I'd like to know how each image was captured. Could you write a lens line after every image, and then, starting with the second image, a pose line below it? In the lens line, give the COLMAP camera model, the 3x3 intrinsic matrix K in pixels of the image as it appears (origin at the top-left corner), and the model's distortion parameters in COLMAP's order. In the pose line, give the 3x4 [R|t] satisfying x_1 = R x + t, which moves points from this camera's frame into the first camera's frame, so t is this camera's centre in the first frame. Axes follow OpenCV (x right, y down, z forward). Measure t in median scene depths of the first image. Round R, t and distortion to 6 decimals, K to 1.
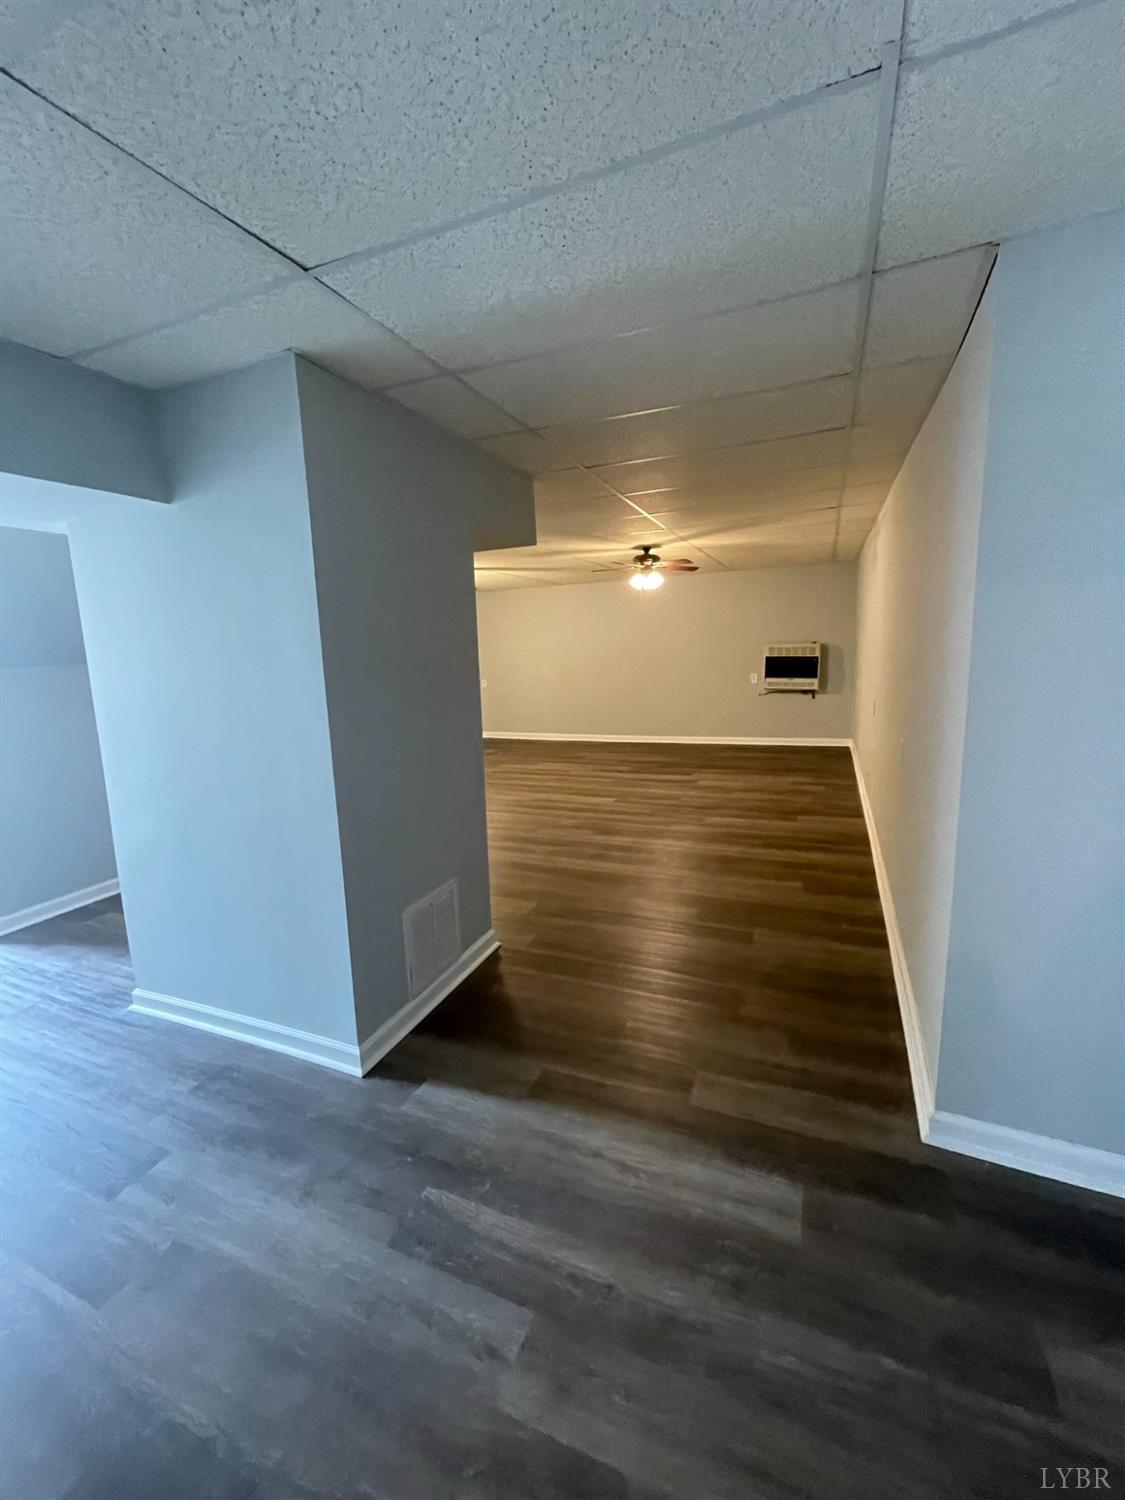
lens RADIAL K [[603.2, 0, 560.4], [0, 603.2, 738.2], [0, 0, 1]] dist [0.003852, -0.000116]
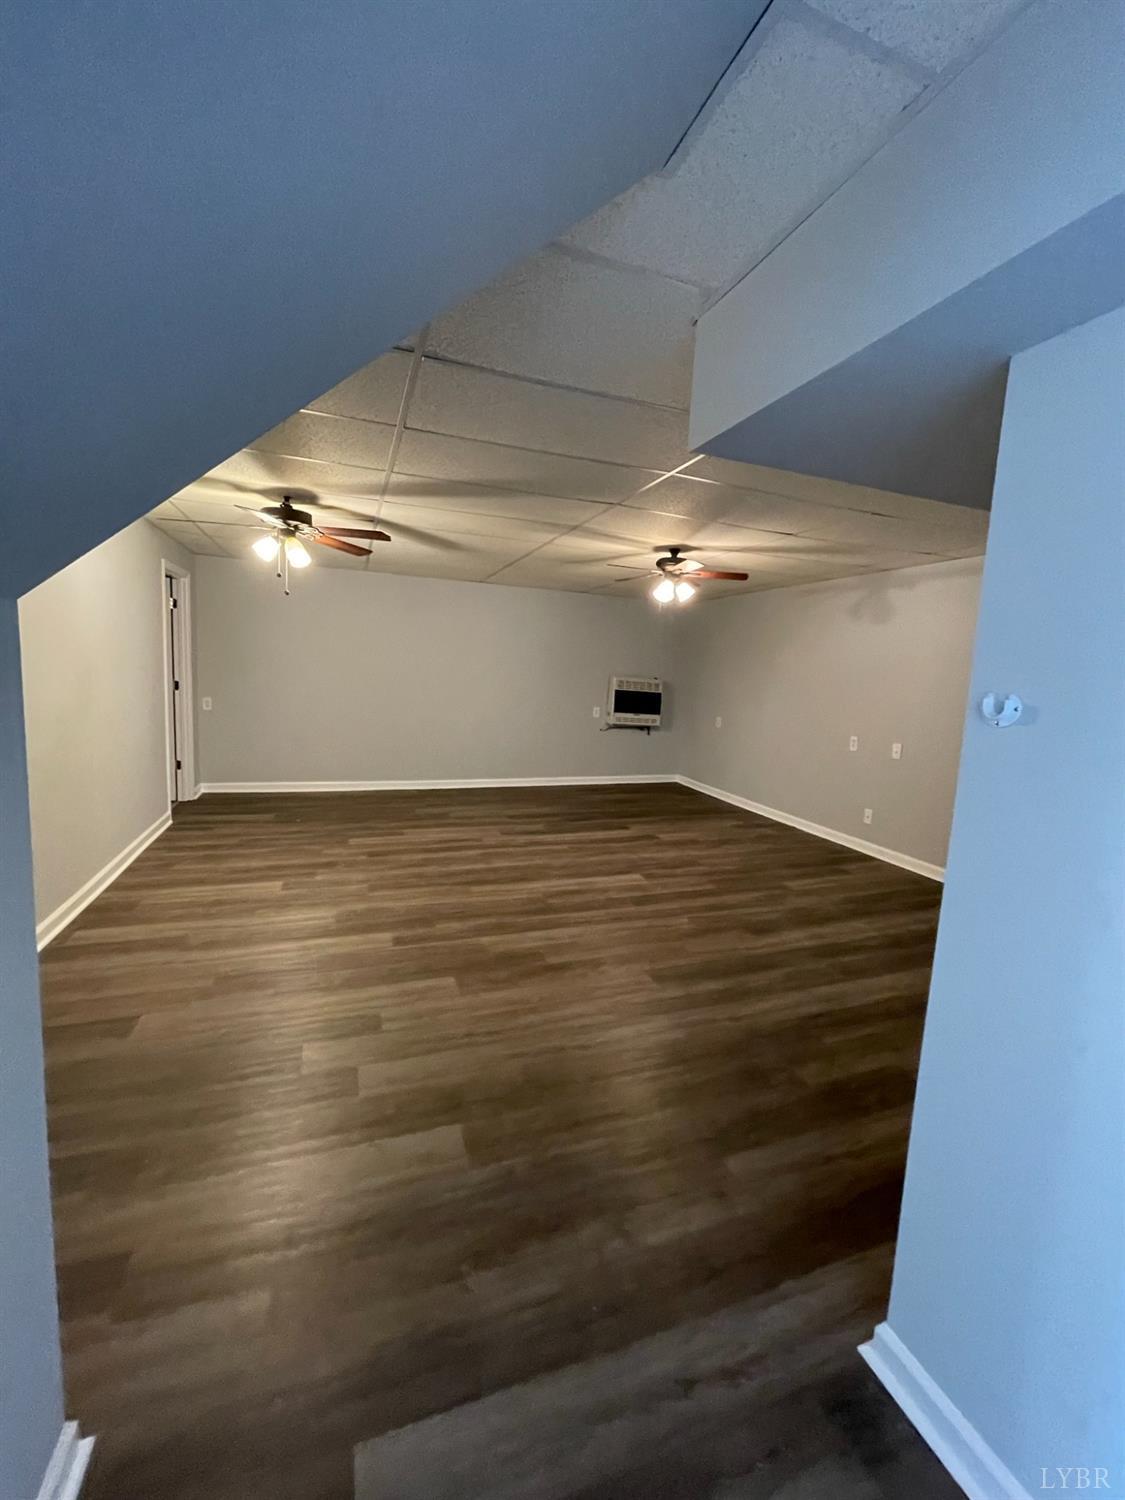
lens RADIAL K [[603.2, 0, 564.4], [0, 603.2, 746.1], [0, 0, 1]] dist [0.003852, -0.000116]
pose [[0.723092, -0.011945, 0.690648, -0.254994], [0.030737, 0.999417, -0.014895, -0.026195], [-0.690067, 0.031999, 0.723038, 0.270950]]
